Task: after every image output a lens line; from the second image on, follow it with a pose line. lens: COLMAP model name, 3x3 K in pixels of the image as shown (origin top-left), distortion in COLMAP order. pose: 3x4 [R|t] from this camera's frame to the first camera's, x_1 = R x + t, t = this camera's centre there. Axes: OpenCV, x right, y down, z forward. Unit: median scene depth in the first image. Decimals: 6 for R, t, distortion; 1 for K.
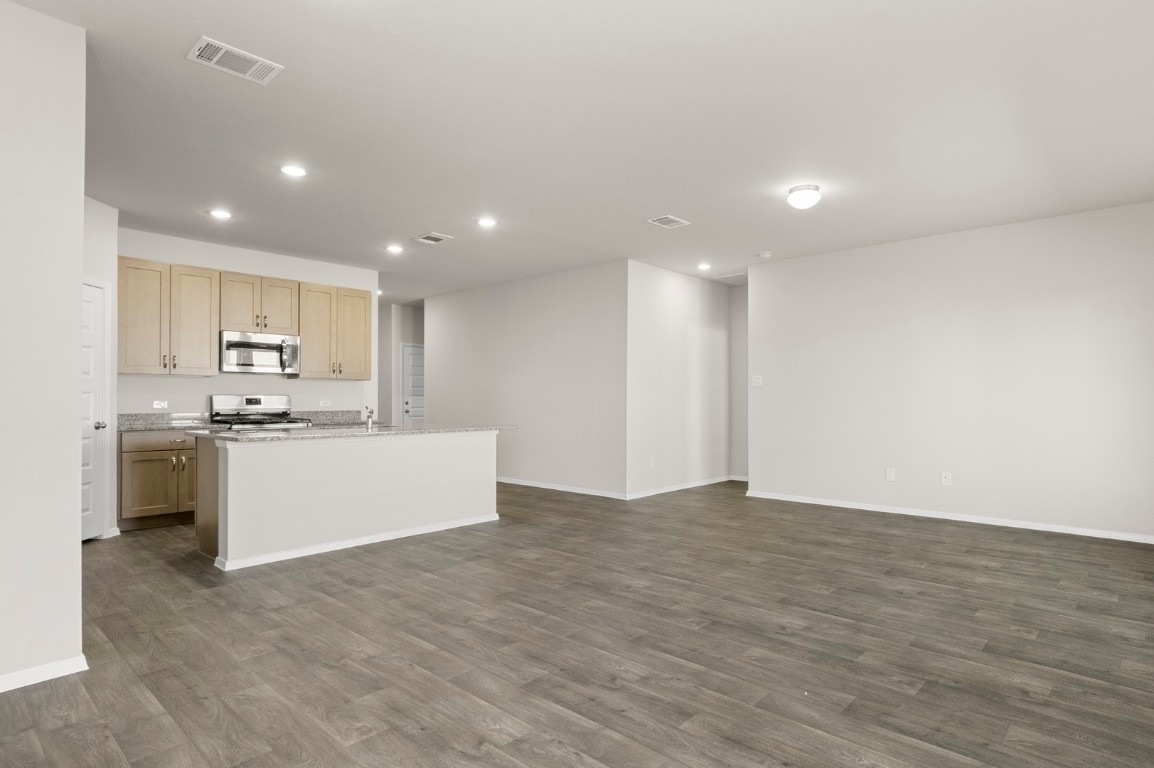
lens RADIAL K [[617.0, 0, 595.1], [0, 617.0, 398.2], [0, 0, 1]] dist [0.003874, 0.001348]
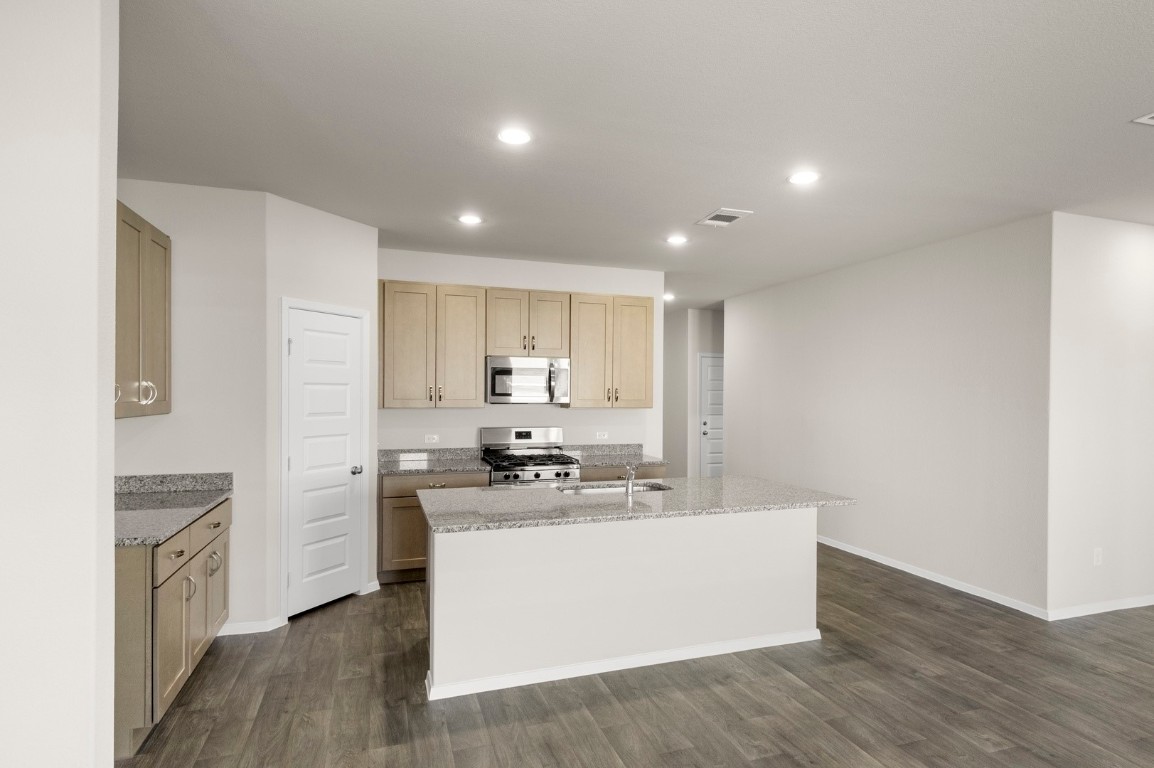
lens RADIAL K [[617.0, 0, 592.9], [0, 617.0, 396.7], [0, 0, 1]] dist [0.003874, 0.001348]
pose [[0.877176, 0.006379, -0.480126, -0.053295], [-0.004501, 0.999977, 0.005063, -0.055506], [0.480147, -0.002280, 0.877185, 0.300353]]
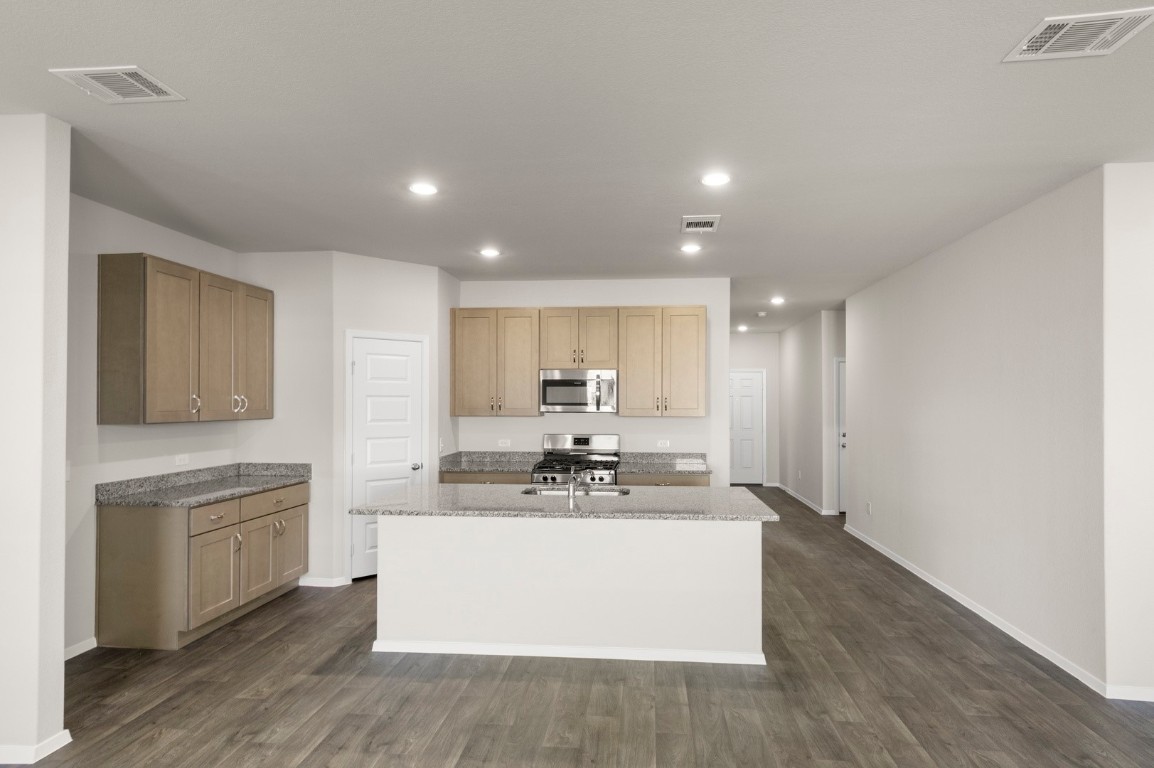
lens RADIAL K [[617.0, 0, 591.2], [0, 617.0, 395.2], [0, 0, 1]] dist [0.003874, 0.001348]
pose [[0.598895, -0.010289, -0.800761, 0.213527], [0.000719, 0.999924, -0.012311, -0.055579], [0.800827, 0.006797, 0.598857, 0.472012]]
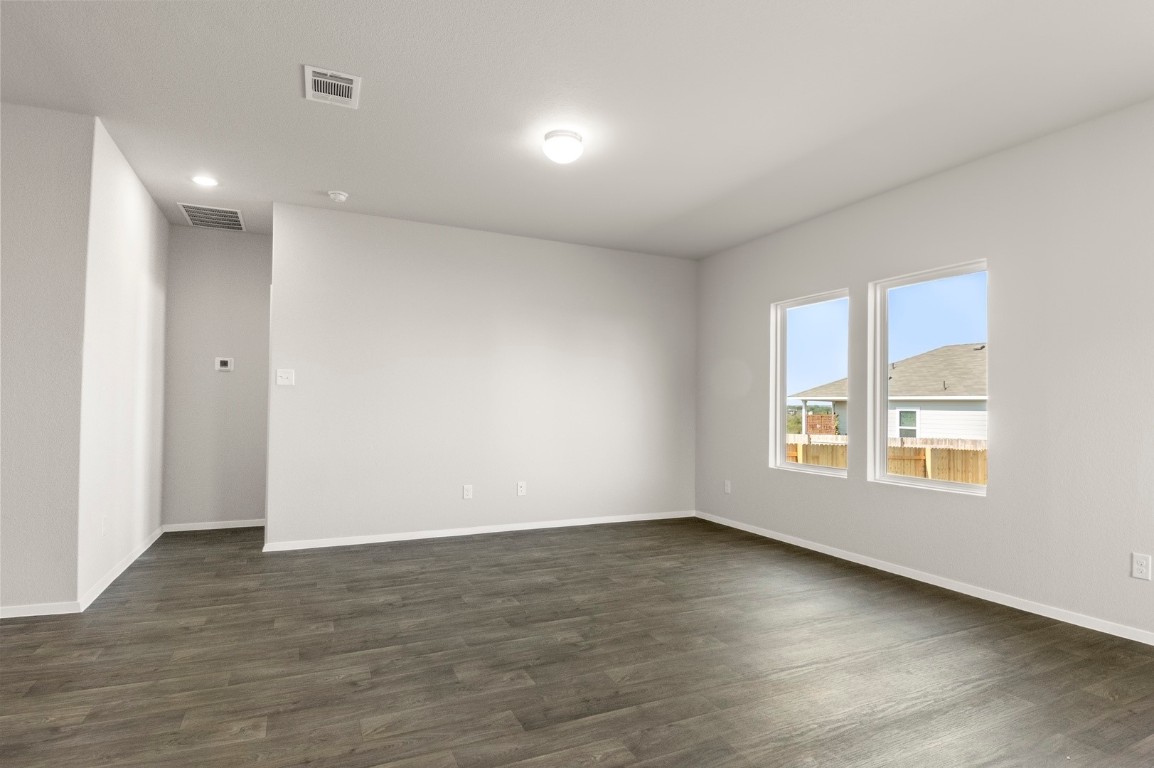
lens RADIAL K [[614.5, 0, 583.1], [0, 614.5, 394.5], [0, 0, 1]] dist [-0.016420, -0.011970]
pose [[0.380633, 0.020161, 0.924507, -0.264415], [-0.006107, 0.999795, -0.019288, 0.001836], [-0.924706, 0.001696, 0.380678, 0.505449]]
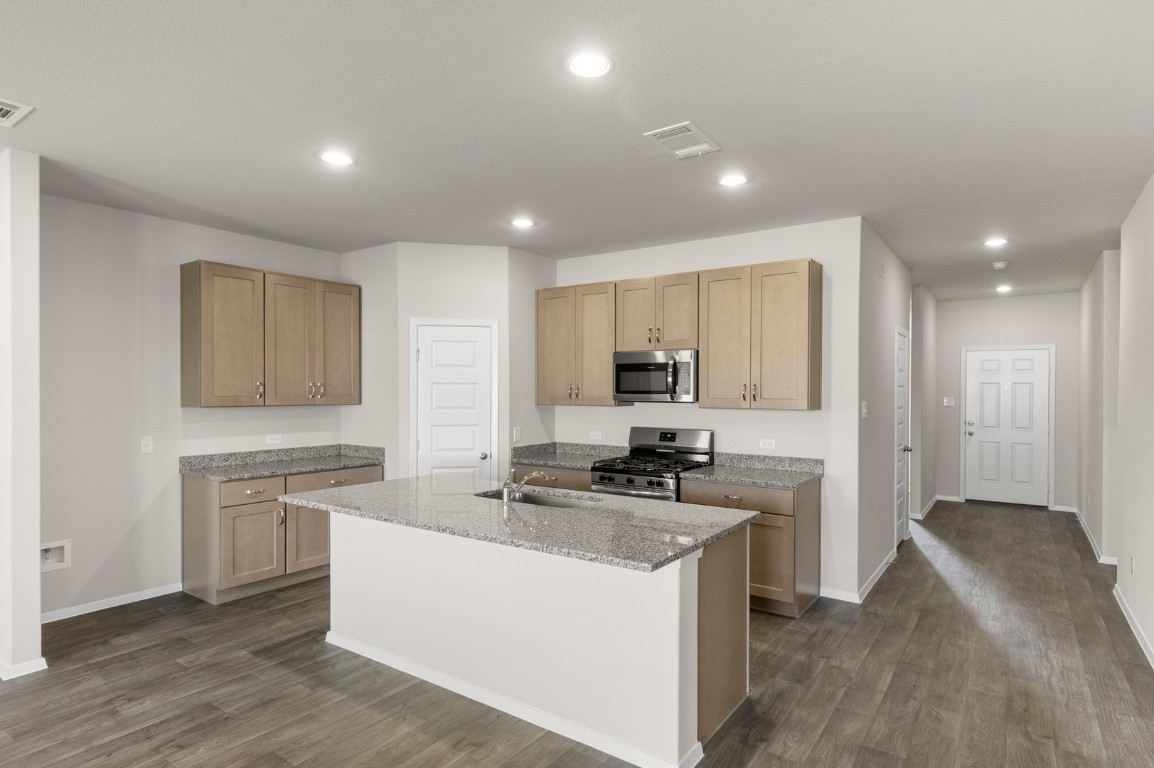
lens RADIAL K [[617.0, 0, 590.3], [0, 617.0, 391.6], [0, 0, 1]] dist [0.003874, 0.001348]
pose [[0.122510, 0.000631, -0.992467, 0.221833], [-0.002414, 0.999997, 0.000338, -0.054480], [0.992464, 0.002355, 0.122511, 0.840554]]
